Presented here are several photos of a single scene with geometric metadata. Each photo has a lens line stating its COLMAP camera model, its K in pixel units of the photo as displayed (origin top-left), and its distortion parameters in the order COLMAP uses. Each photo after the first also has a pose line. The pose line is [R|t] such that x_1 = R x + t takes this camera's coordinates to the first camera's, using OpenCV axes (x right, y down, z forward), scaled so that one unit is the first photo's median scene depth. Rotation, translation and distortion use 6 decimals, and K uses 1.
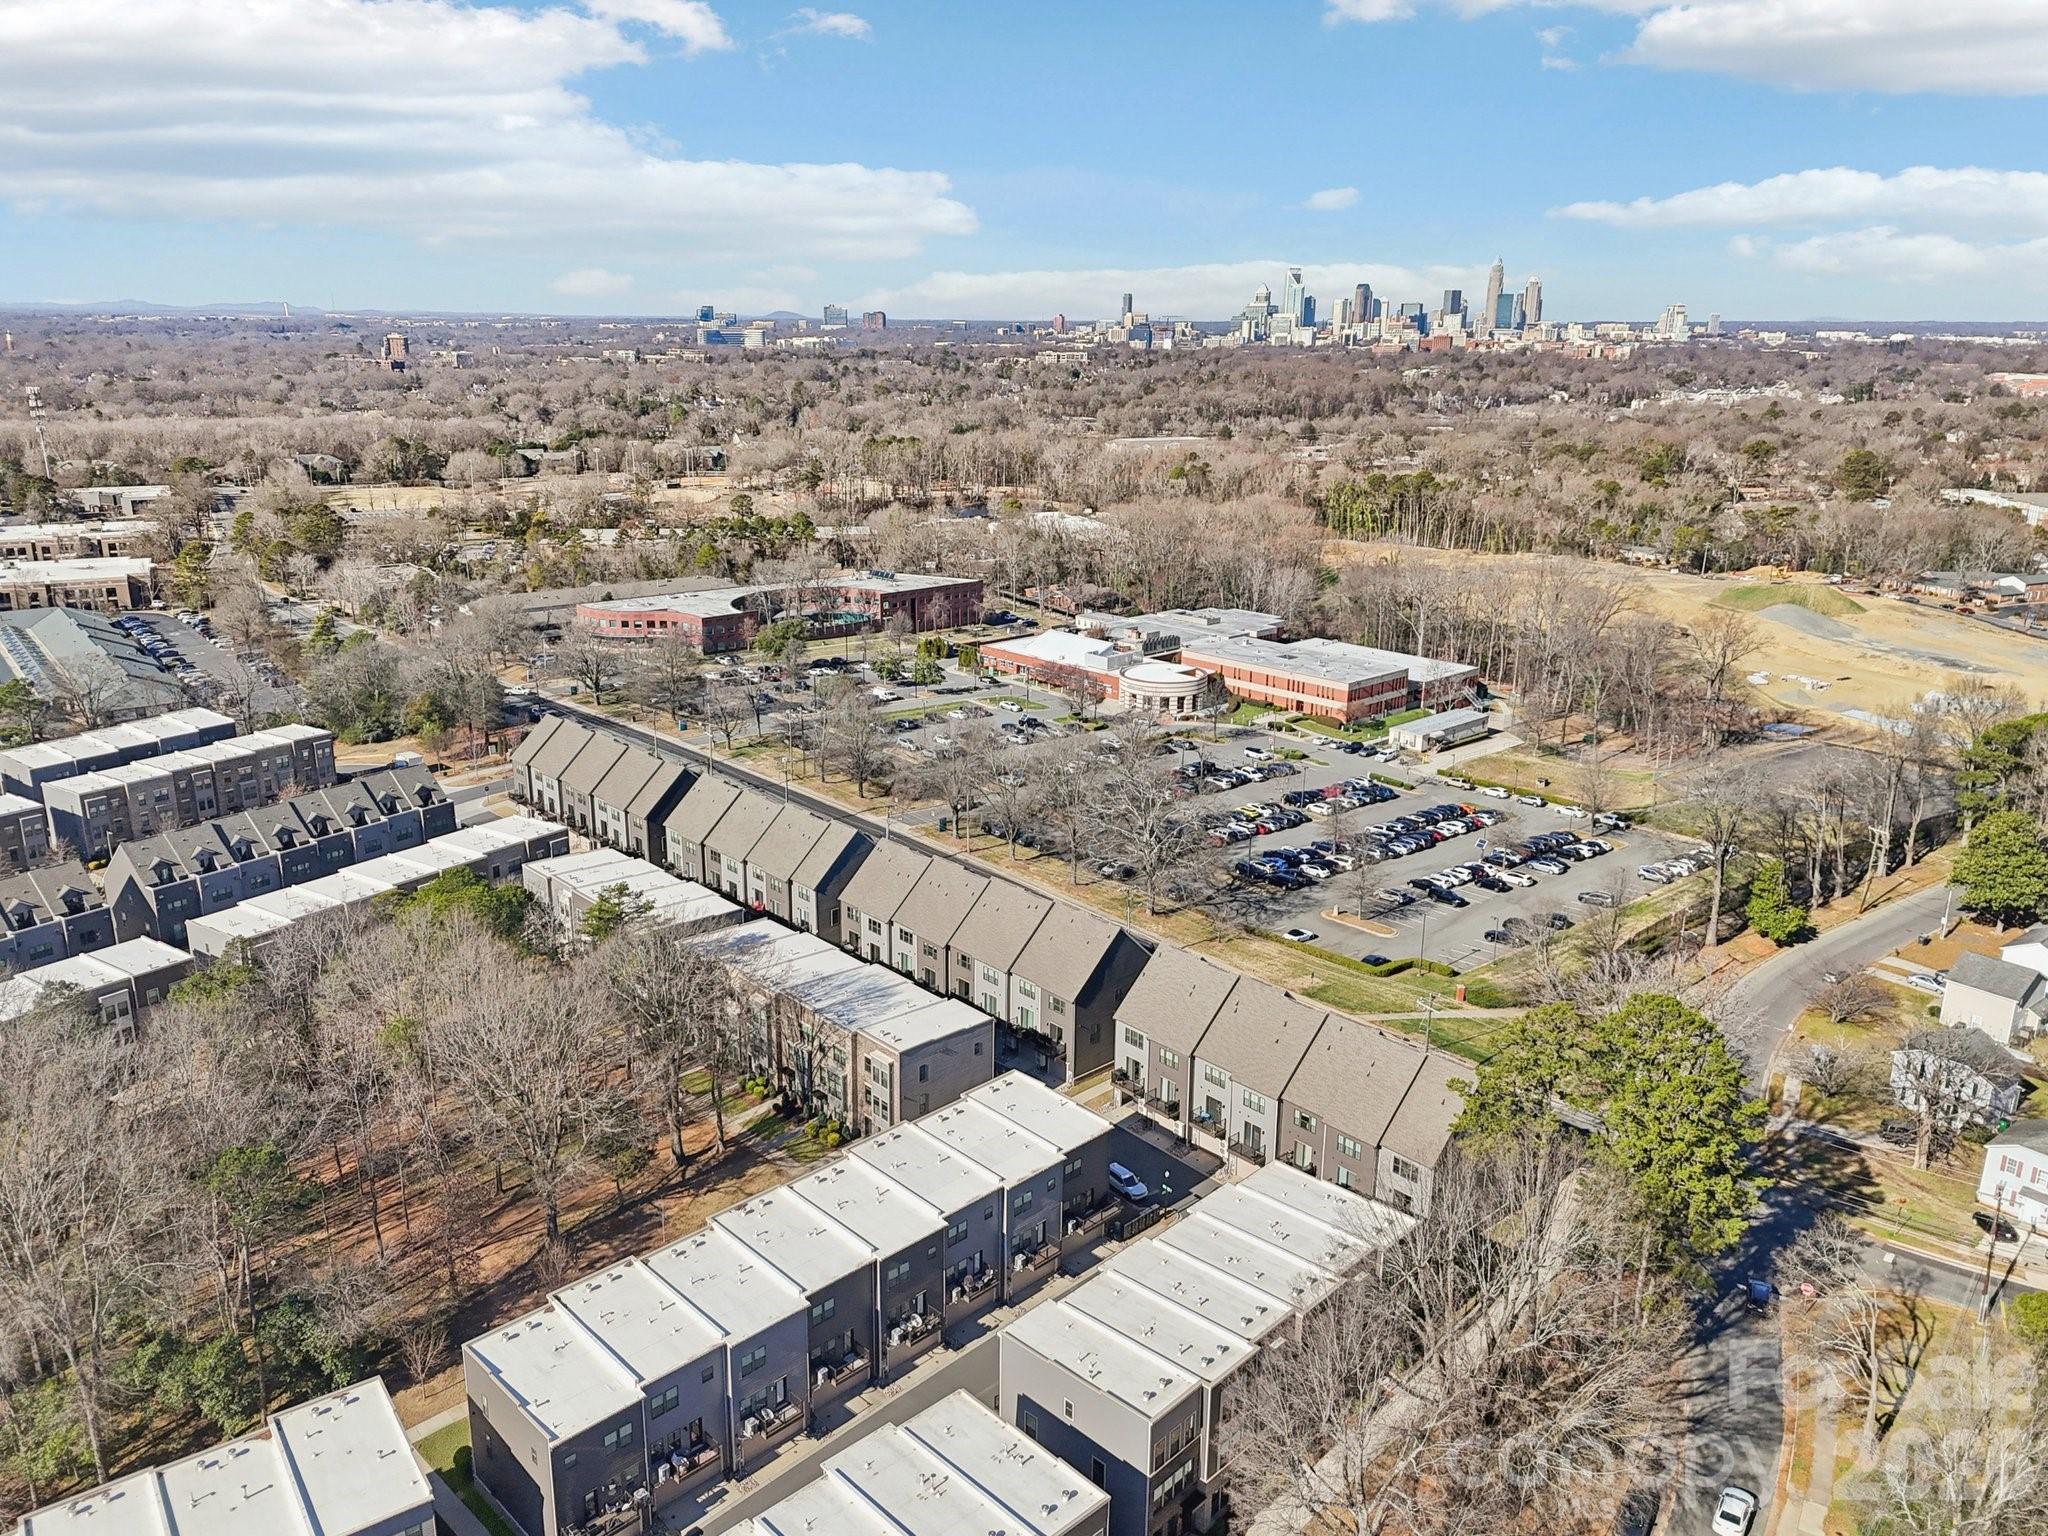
lens RADIAL K [[1525.4, 0, 1024.0], [0, 1525.4, 768.0], [0, 0, 1]] dist [0.084182, -0.082744]
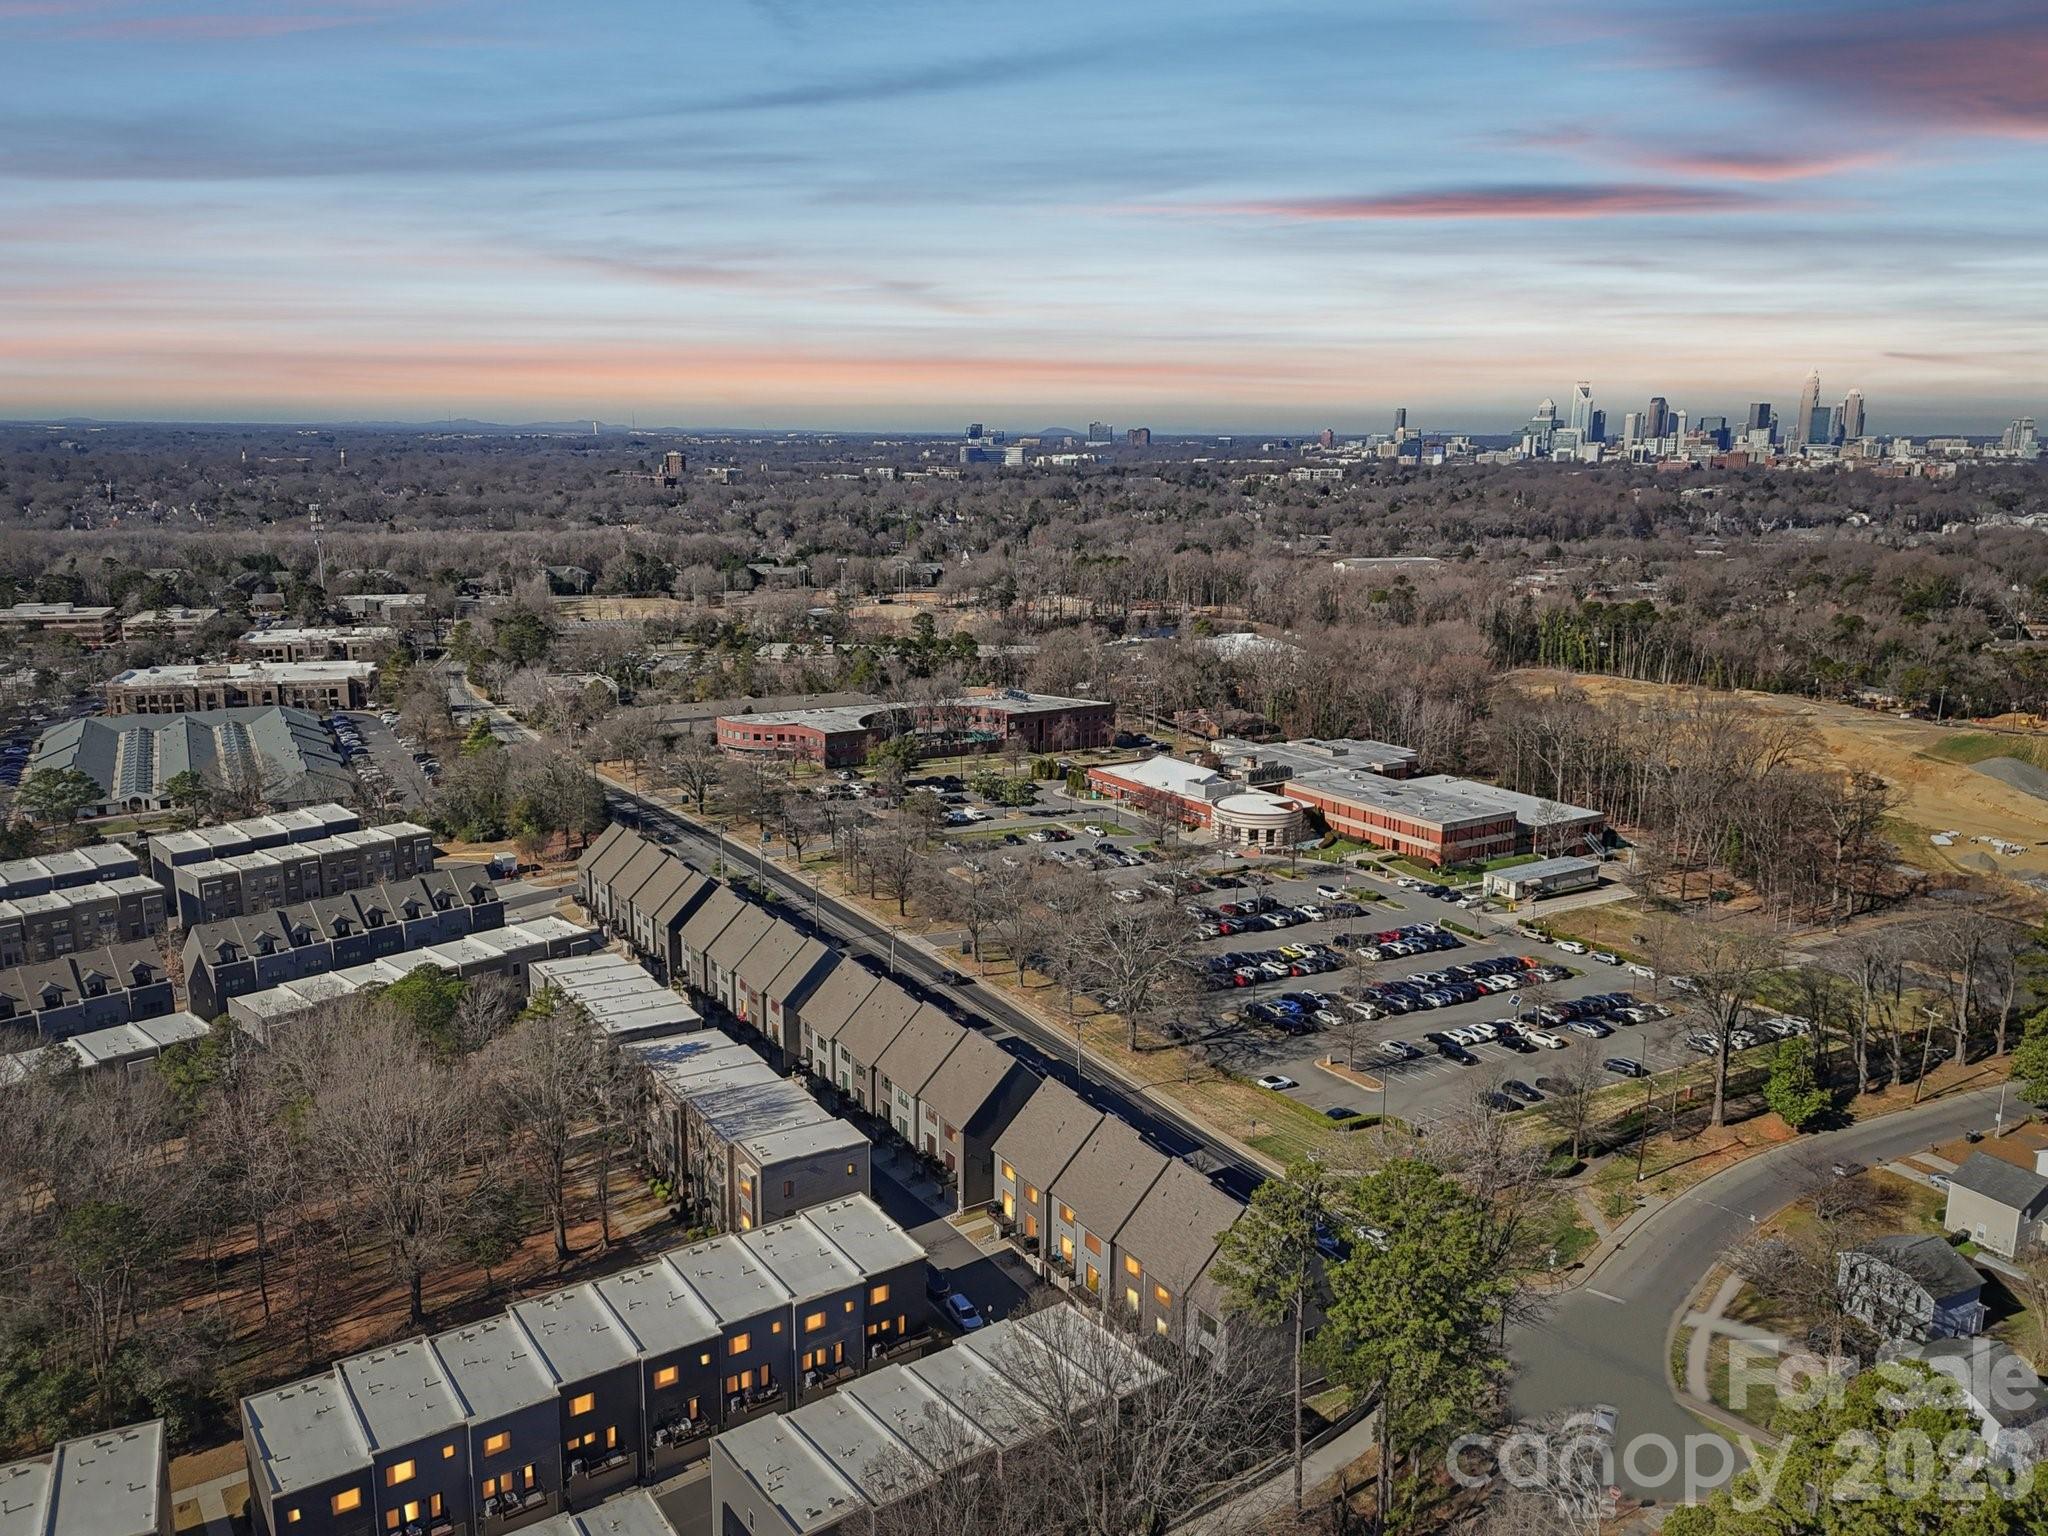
lens RADIAL K [[1569.9, 0, 1024.0], [0, 1569.9, 768.0], [0, 0, 1]] dist [0.073882, -0.060613]
pose [[0.984792, 0.036643, -0.169830, 0.137854], [-0.049248, 0.996288, -0.070611, -0.008538], [0.166612, 0.077901, 0.982941, -0.023401]]
